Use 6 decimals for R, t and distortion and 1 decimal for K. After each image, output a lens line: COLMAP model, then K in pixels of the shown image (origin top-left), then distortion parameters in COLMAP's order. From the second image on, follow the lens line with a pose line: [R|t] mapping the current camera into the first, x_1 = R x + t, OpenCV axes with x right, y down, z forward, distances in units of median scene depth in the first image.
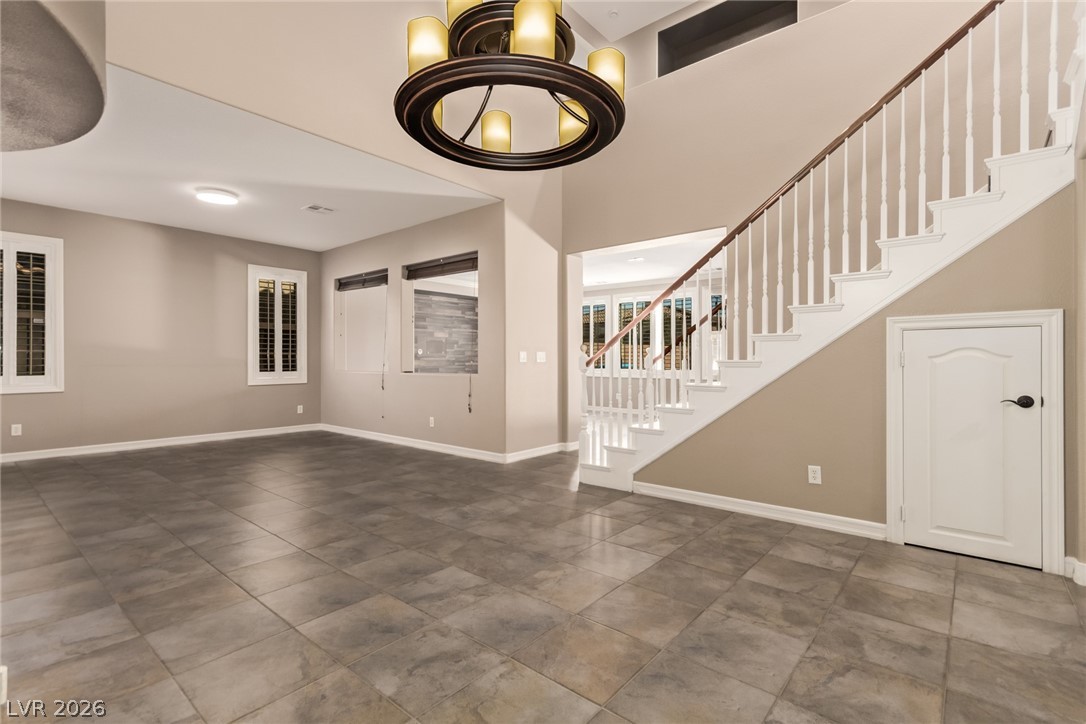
lens RADIAL K [[508.7, 0, 555.0], [0, 508.7, 366.6], [0, 0, 1]] dist [0.002131, 0.003225]
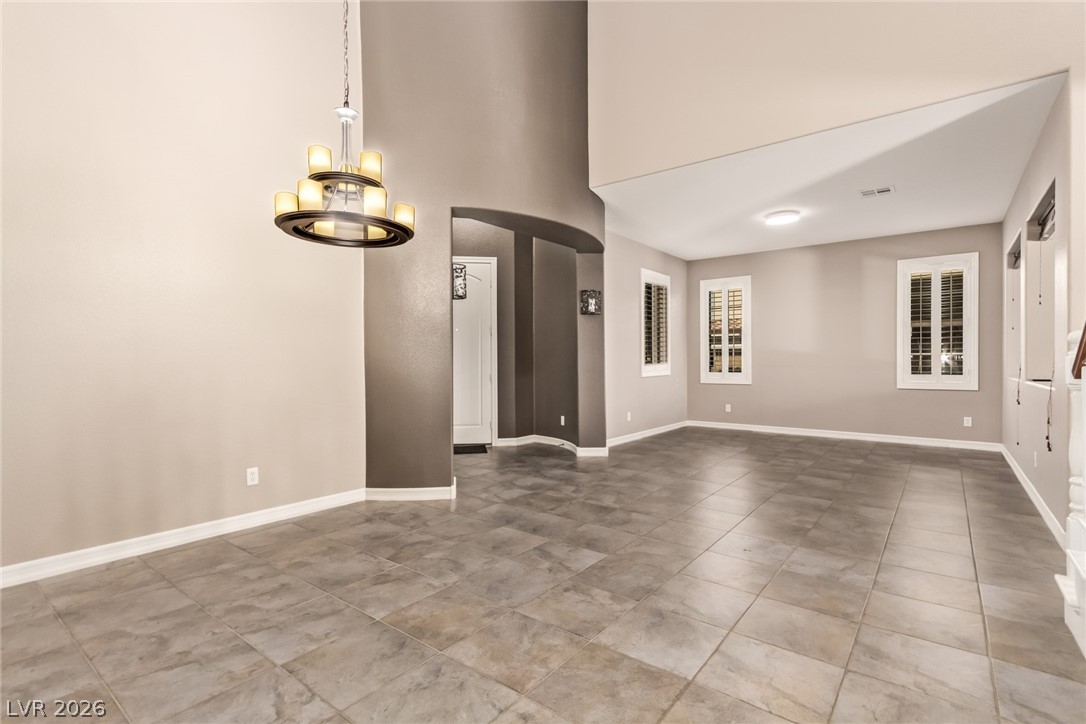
lens RADIAL K [[508.7, 0, 545.2], [0, 508.7, 365.6], [0, 0, 1]] dist [0.002131, 0.003225]
pose [[0.031432, 0.010774, -0.999448, 0.598034], [-0.011669, 0.999878, 0.010411, -0.014036], [0.999438, 0.011336, 0.031554, 0.568821]]
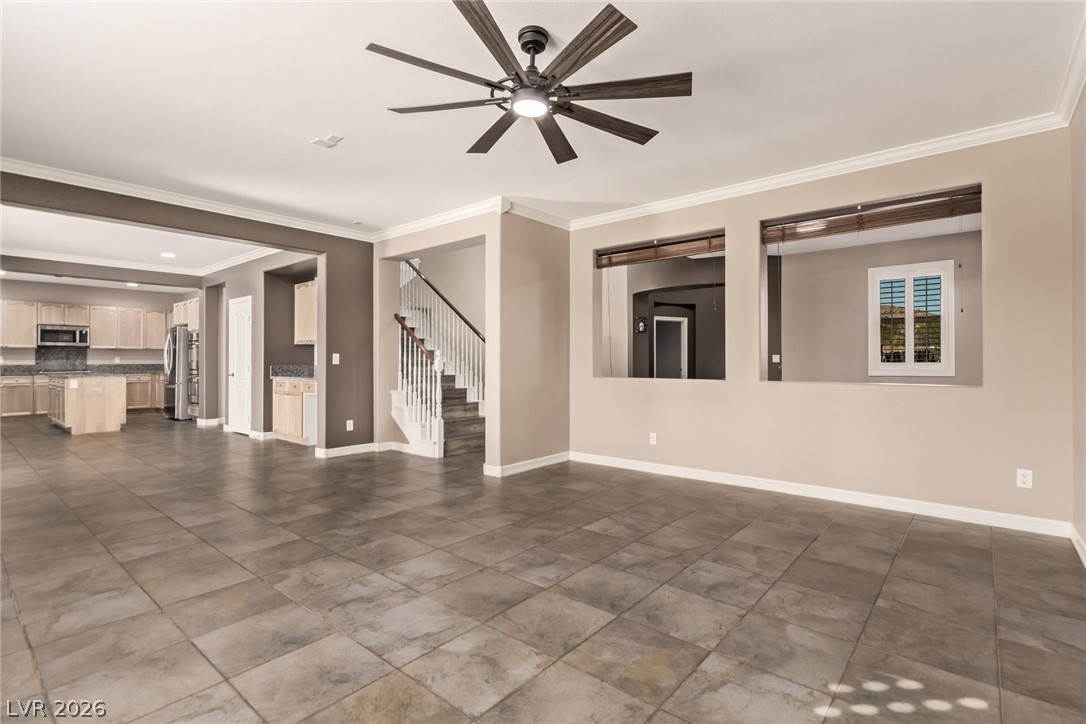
lens RADIAL K [[511.6, 0, 548.1], [0, 511.6, 358.4], [0, 0, 1]] dist [0.005449, -0.002359]
pose [[-0.999942, 0.000625, 0.010781, -0.082759], [0.000747, 0.999936, 0.011313, -0.043776], [-0.010773, 0.011320, -0.999878, 2.890746]]
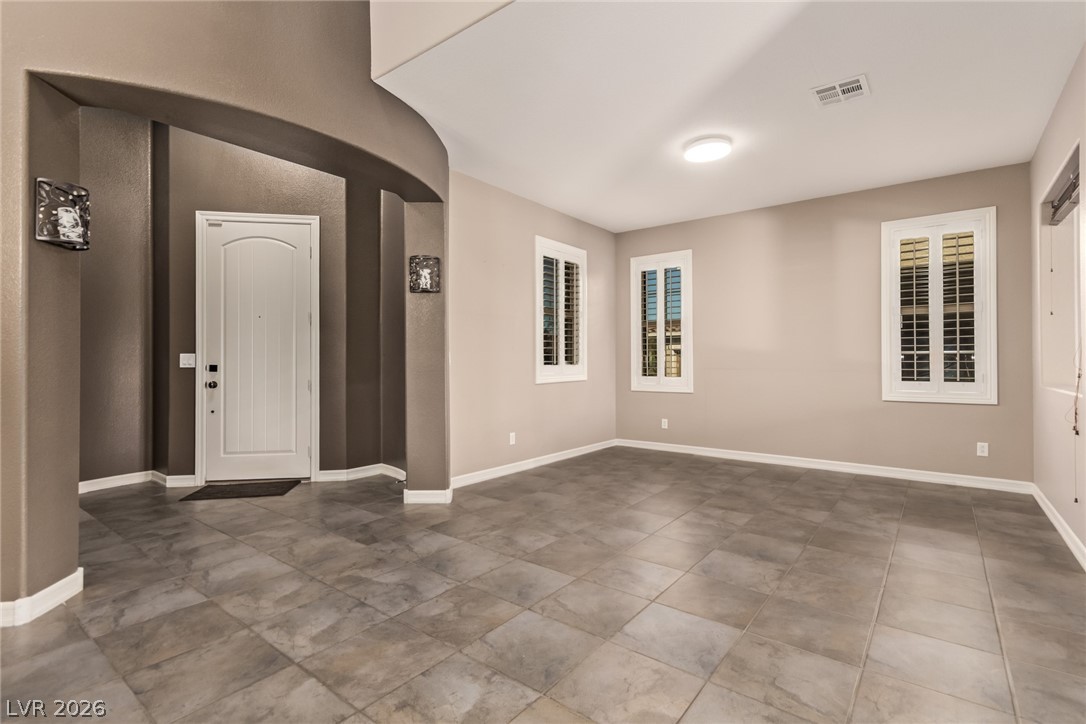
lens RADIAL K [[508.7, 0, 545.4], [0, 508.7, 358.8], [0, 0, 1]] dist [0.002131, 0.003225]
pose [[0.033451, -0.003694, -0.999434, 0.119859], [-0.013893, 0.999895, -0.004161, -0.017420], [0.999344, 0.014024, 0.033396, 0.955299]]
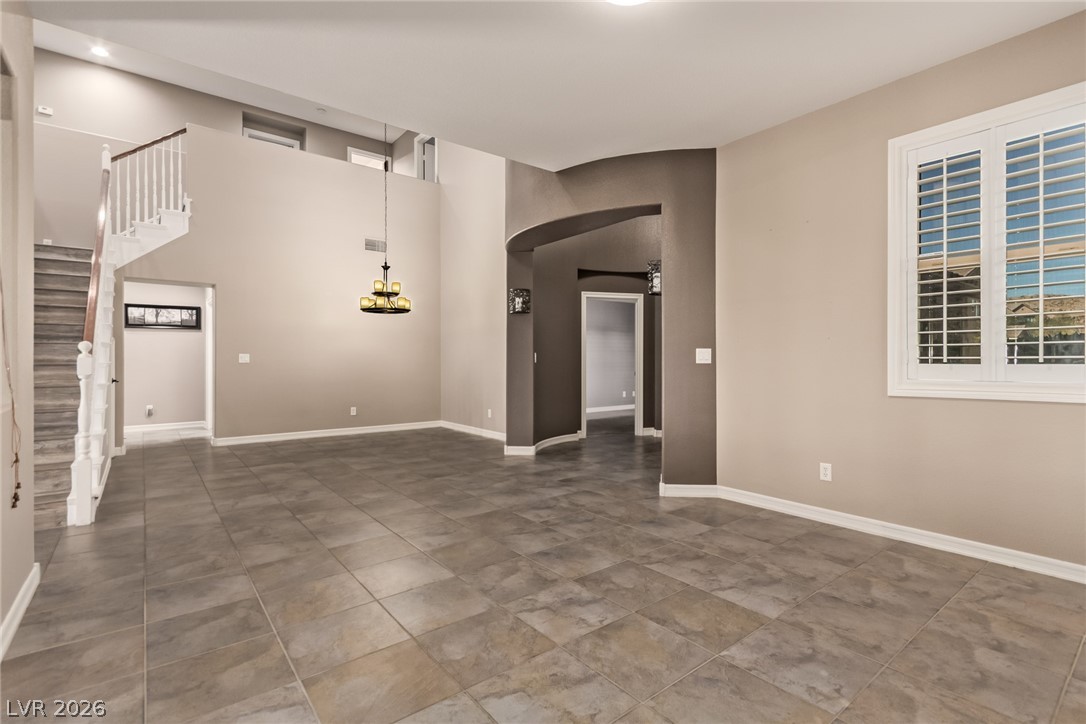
lens RADIAL K [[508.7, 0, 553.9], [0, 508.7, 346.9], [0, 0, 1]] dist [0.002131, 0.003225]
pose [[-0.979719, 0.007427, 0.200241, -0.893063], [0.004632, 0.999885, -0.014421, -0.022330], [-0.200325, -0.013201, -0.979641, 1.860501]]
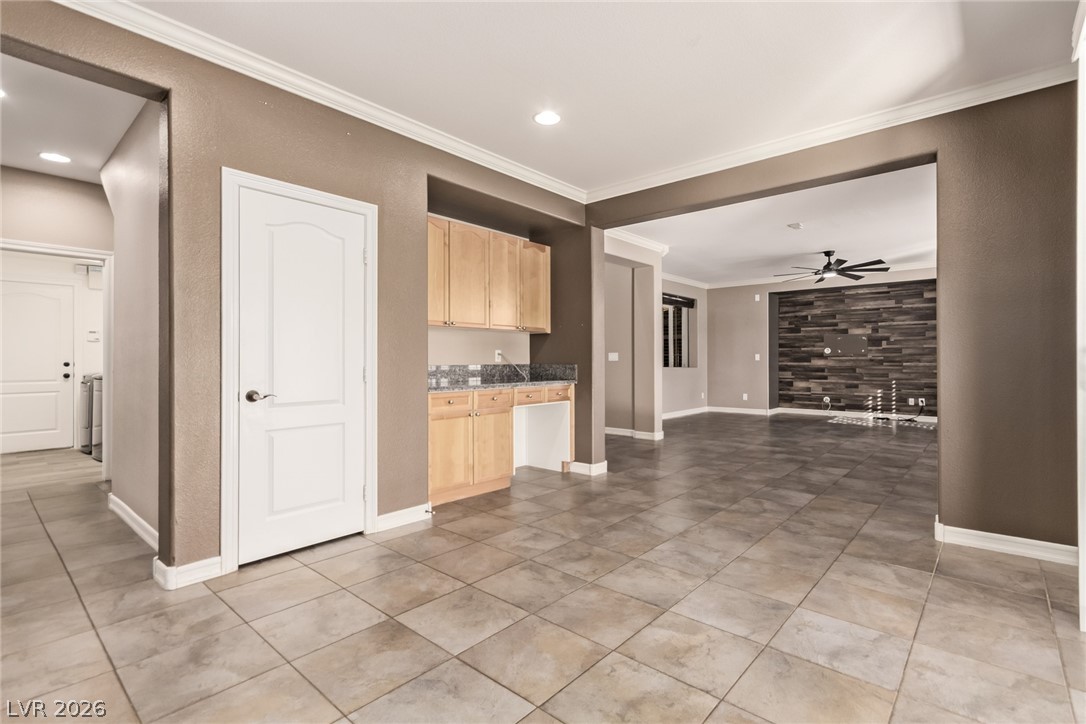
lens RADIAL K [[508.7, 0, 547.1], [0, 508.7, 354.4], [0, 0, 1]] dist [0.002131, 0.003225]
pose [[-0.035931, -0.011743, -0.999285, 1.849721], [-0.014336, 0.999834, -0.011234, -0.010632], [0.999251, 0.013922, -0.036093, 1.309655]]
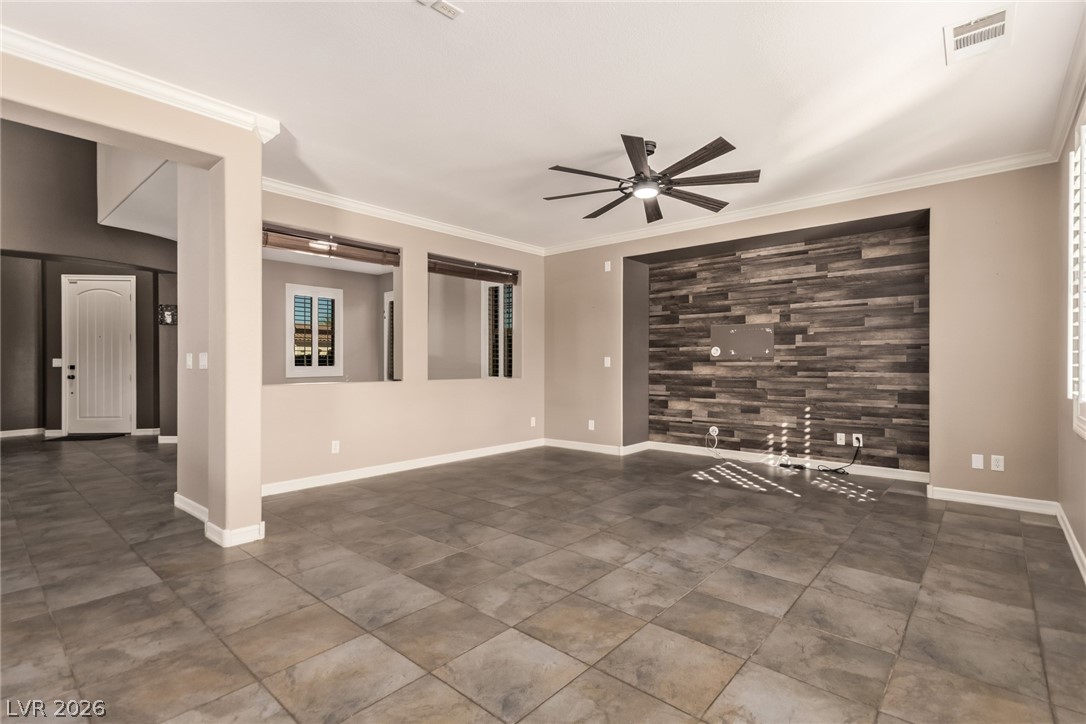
lens RADIAL K [[508.7, 0, 549.1], [0, 508.7, 362.5], [0, 0, 1]] dist [0.002131, 0.003225]
pose [[-0.027394, -0.005684, -0.999609, 0.857185], [-0.015834, 0.999861, -0.005252, -0.027402], [0.999499, 0.015683, -0.027480, 2.131965]]
